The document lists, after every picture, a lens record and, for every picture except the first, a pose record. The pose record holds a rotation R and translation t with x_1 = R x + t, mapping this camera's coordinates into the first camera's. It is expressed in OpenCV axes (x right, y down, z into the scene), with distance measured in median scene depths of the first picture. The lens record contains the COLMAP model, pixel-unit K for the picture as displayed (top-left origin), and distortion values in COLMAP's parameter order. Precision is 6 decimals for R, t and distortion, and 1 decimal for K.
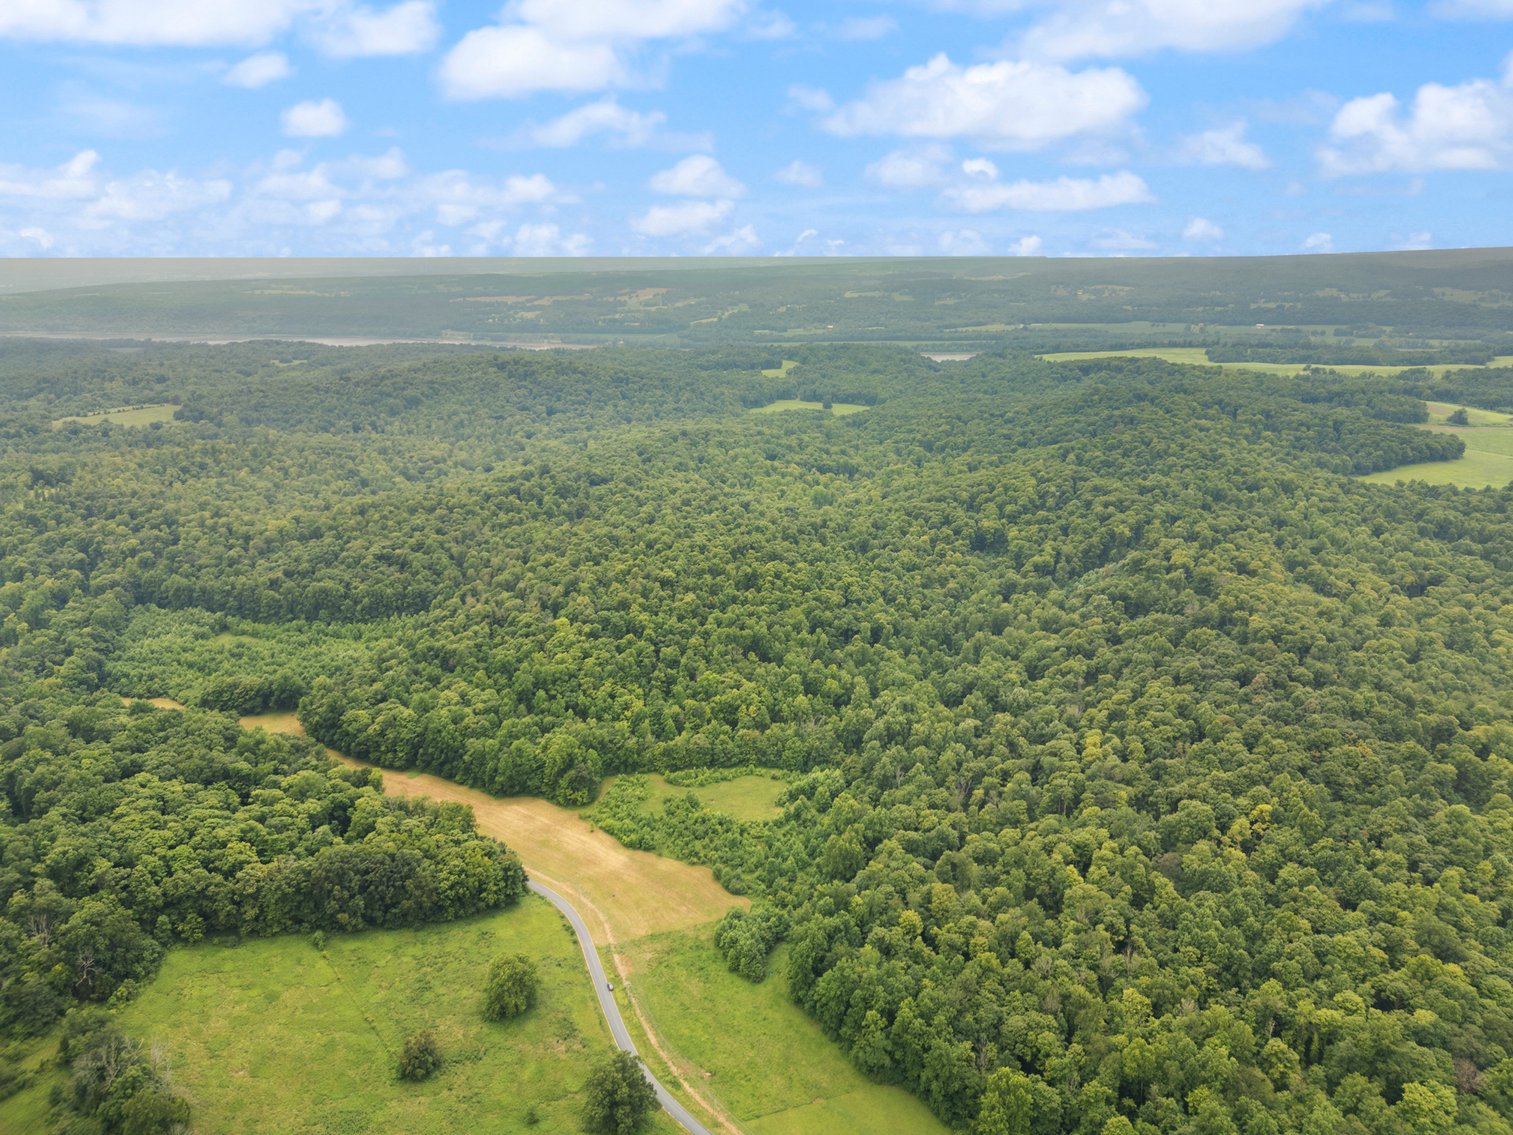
lens RADIAL K [[1072.4, 0, 756.5], [0, 1072.4, 567.5], [0, 0, 1]] dist [0.092047, -0.092970]
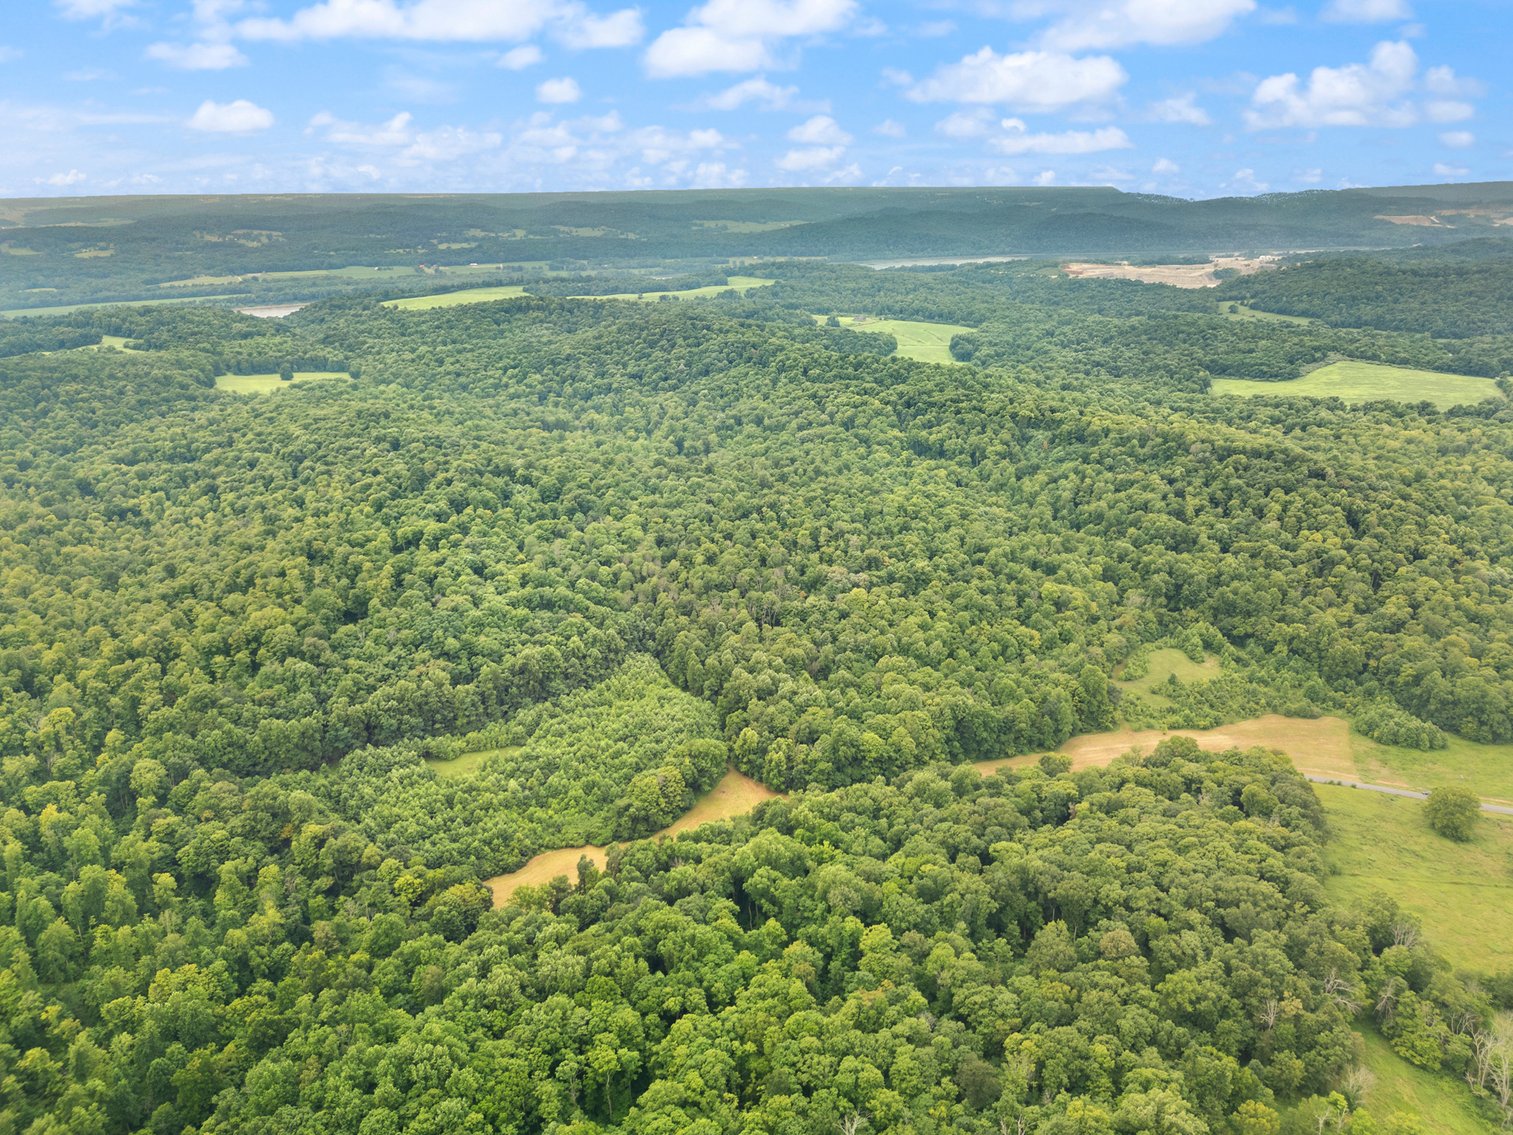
lens RADIAL K [[1072.4, 0, 756.5], [0, 1072.4, 567.5], [0, 0, 1]] dist [0.092047, -0.092970]
pose [[0.666359, -0.254902, 0.700708, -0.909312], [0.223029, 0.964865, 0.138901, -0.122678], [-0.711494, 0.063720, 0.699797, 0.424913]]
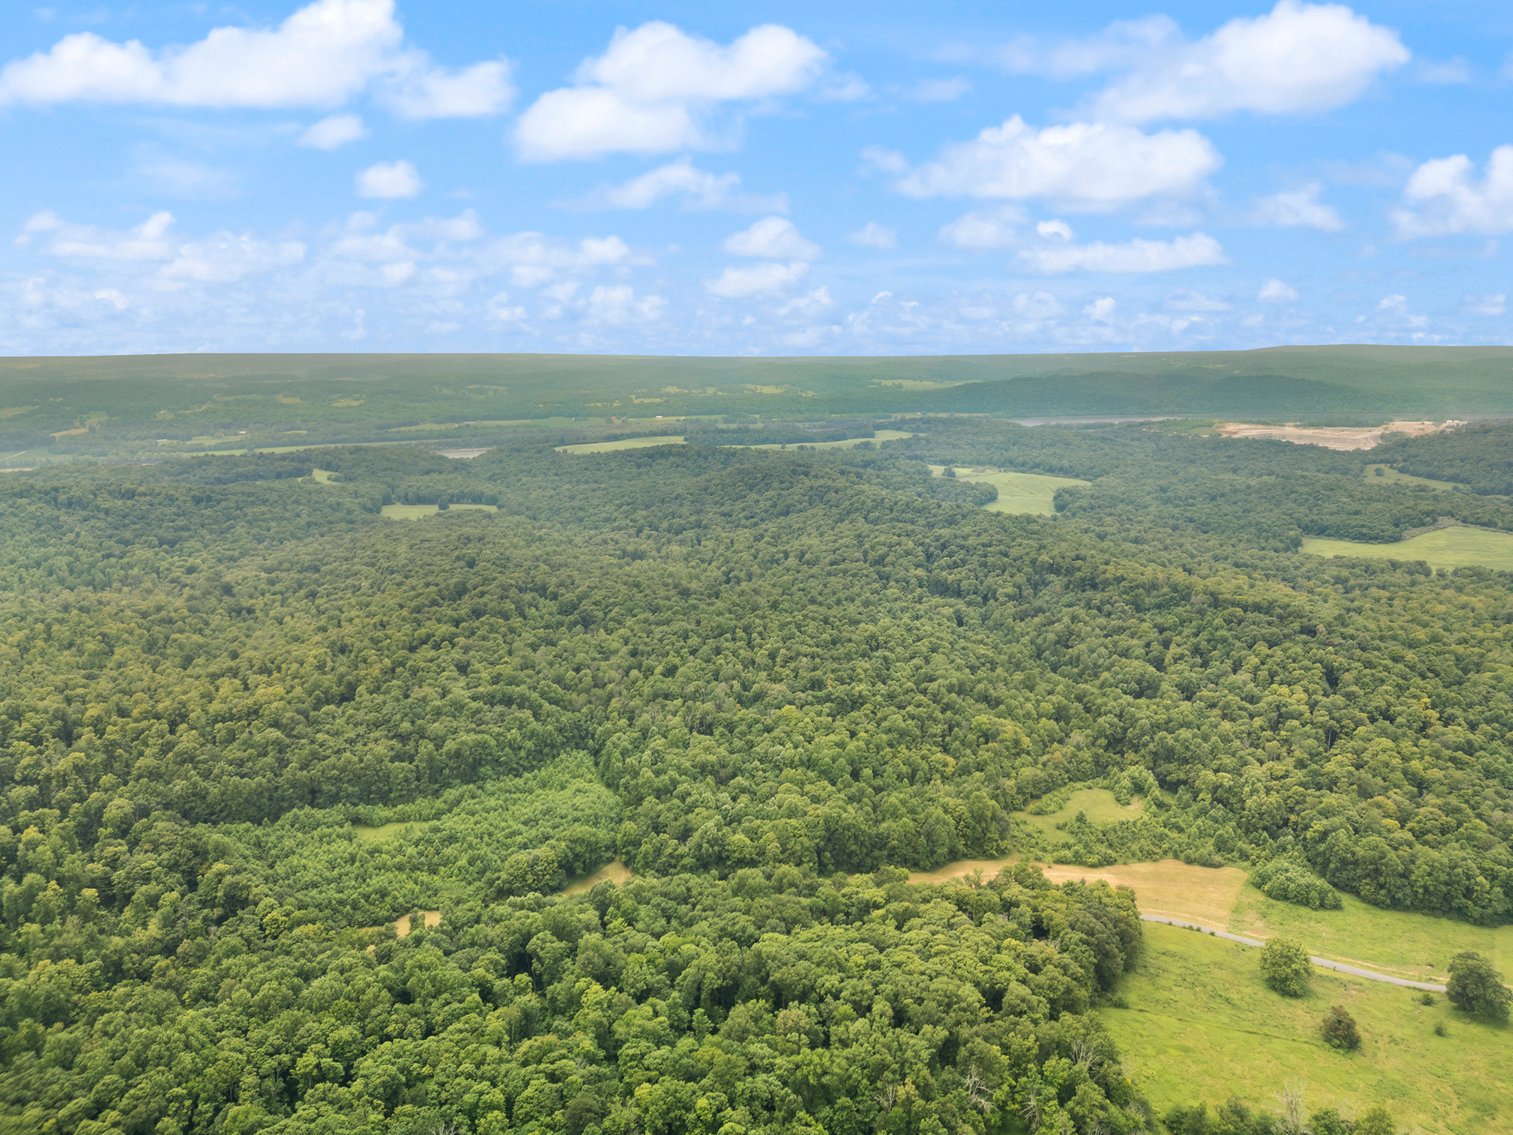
lens RADIAL K [[1052.9, 0, 756.5], [0, 1052.9, 567.5], [0, 0, 1]] dist [0.098339, -0.106120]
pose [[0.794704, -0.127022, 0.593558, -0.790371], [0.178536, 0.983519, -0.028564, -0.058301], [-0.580147, 0.128672, 0.804284, 0.220873]]
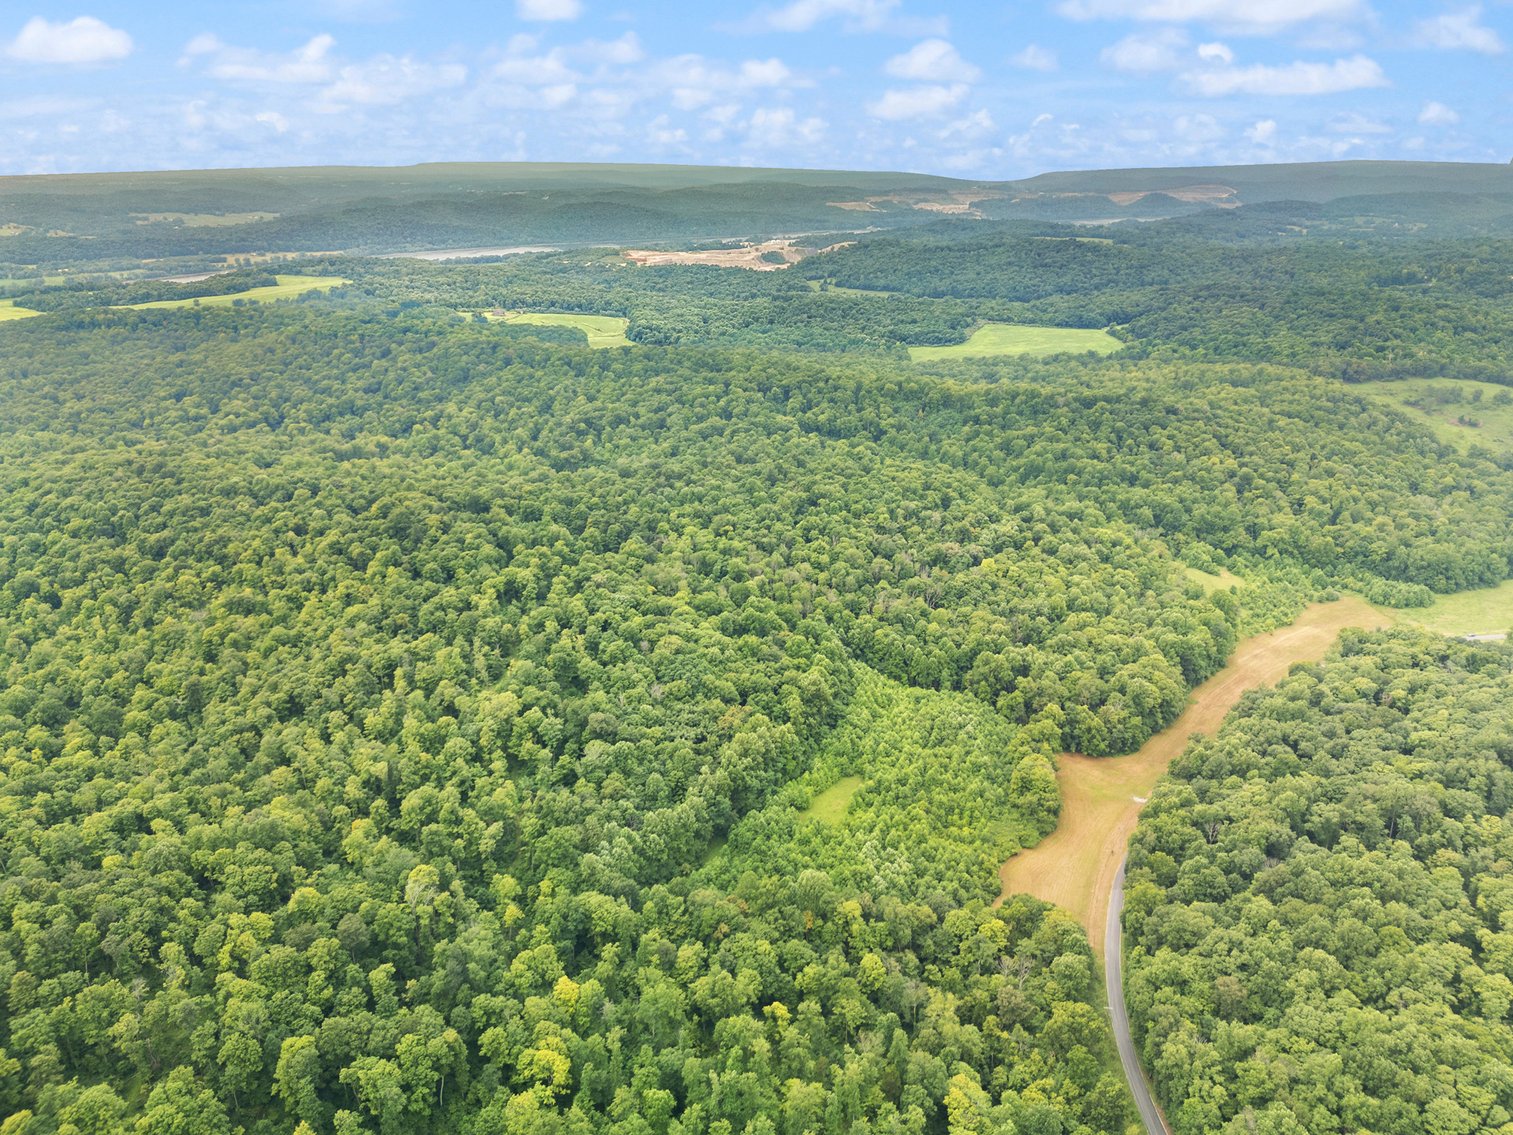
lens RADIAL K [[1093.5, 0, 756.5], [0, 1093.5, 567.5], [0, 0, 1]] dist [0.099752, -0.105137]
pose [[0.230525, -0.335590, 0.913366, -1.148818], [0.292701, 0.919090, 0.263818, -0.270550], [-0.928000, 0.206527, 0.310101, 0.917211]]
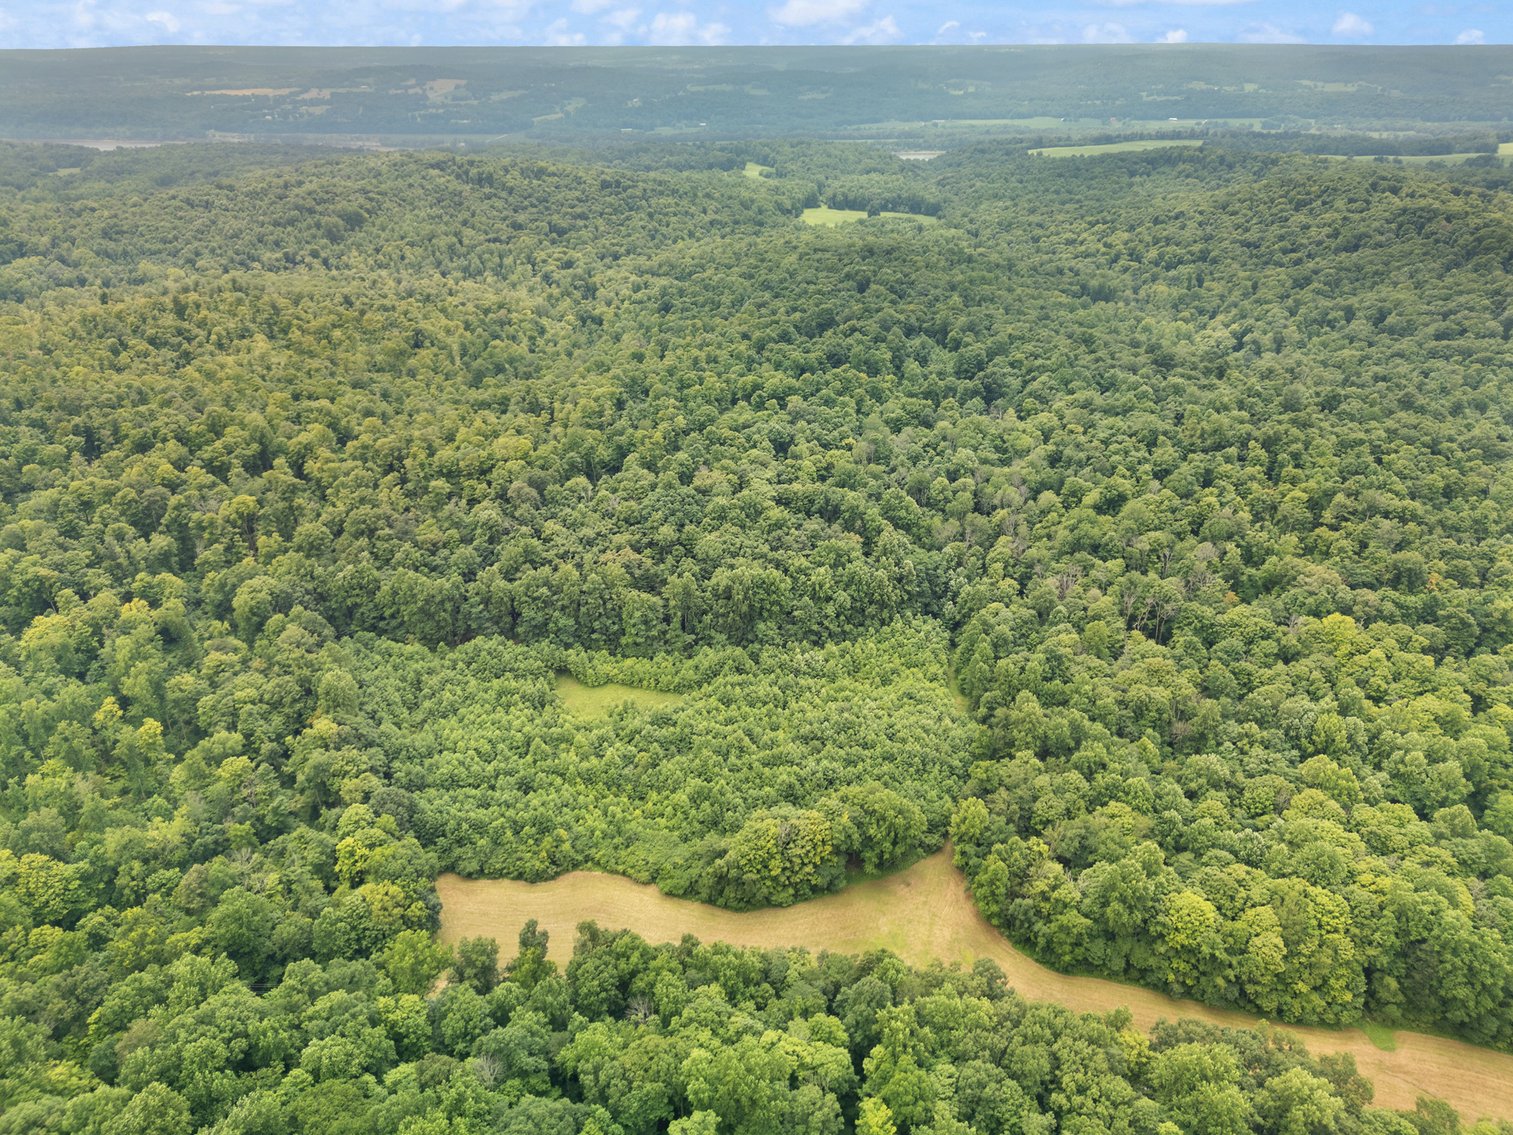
lens RADIAL K [[1093.5, 0, 756.5], [0, 1093.5, 567.5], [0, 0, 1]] dist [0.099752, -0.105137]
pose [[0.974678, -0.090379, 0.204533, -0.571797], [0.058948, 0.986176, 0.154862, -0.075822], [-0.215701, -0.138884, 0.966532, 0.568430]]
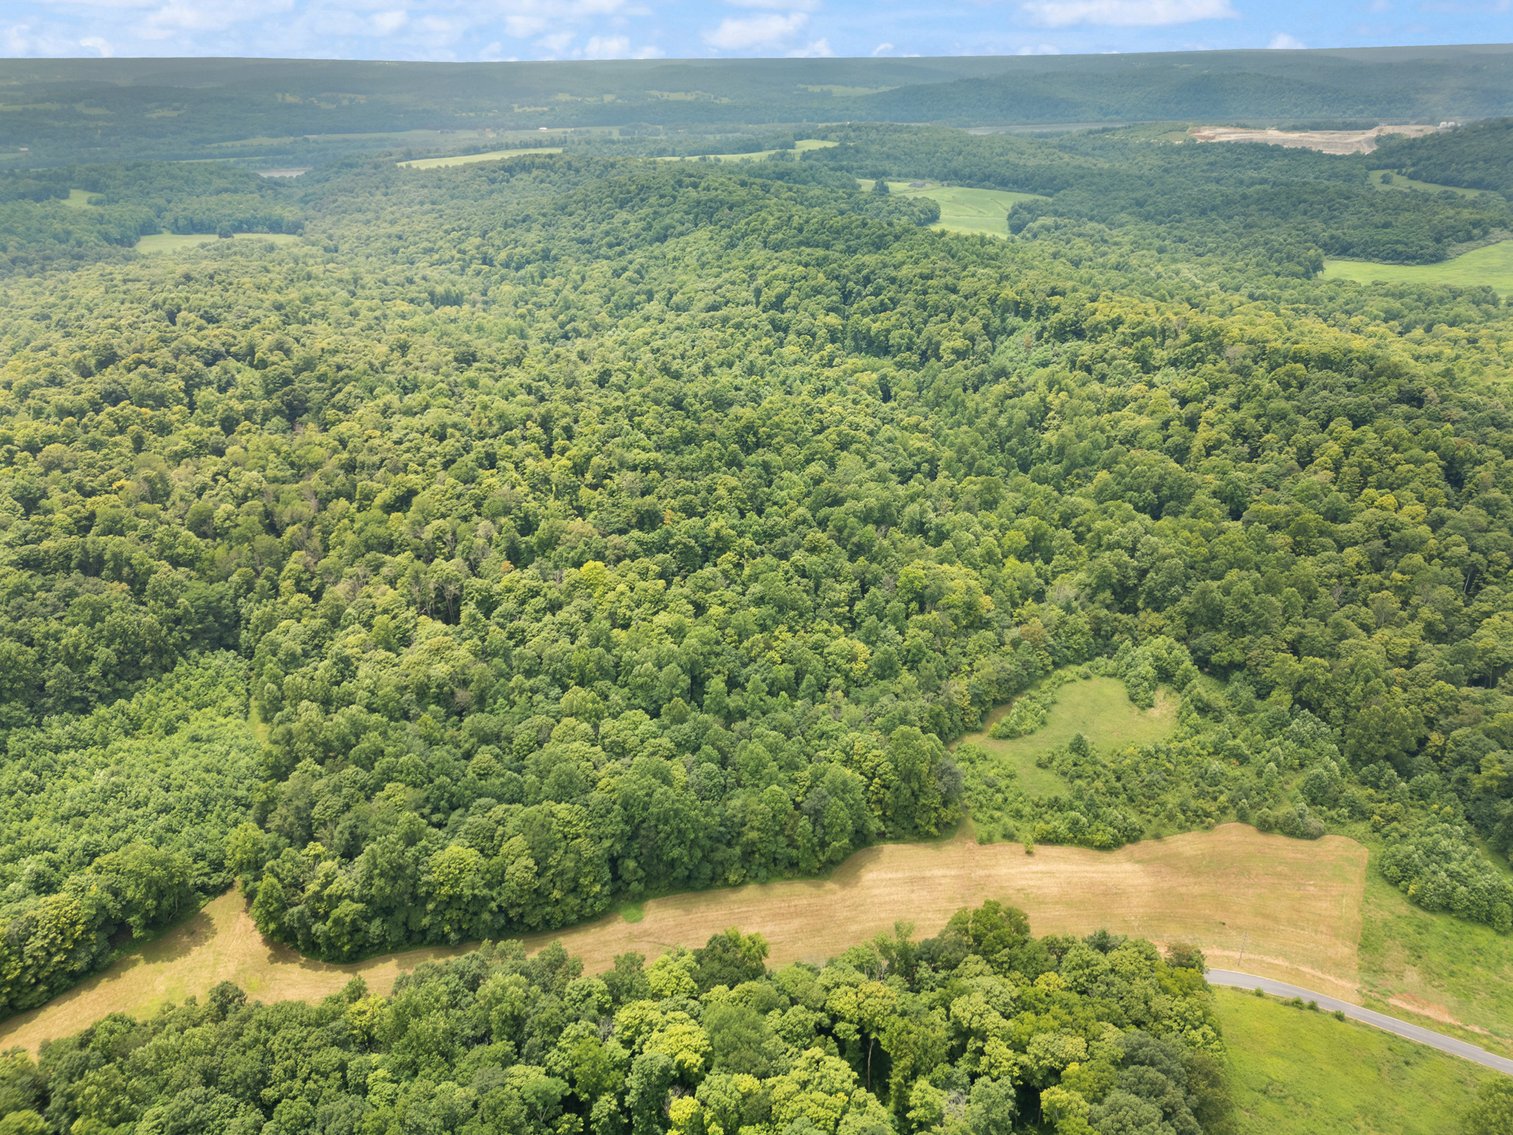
lens RADIAL K [[1072.4, 0, 756.5], [0, 1072.4, 567.5], [0, 0, 1]] dist [0.092047, -0.092970]
pose [[0.751258, -0.286008, 0.594820, -0.474481], [0.197505, 0.957352, 0.210876, -0.057304], [-0.629765, -0.040942, 0.775706, 0.505008]]
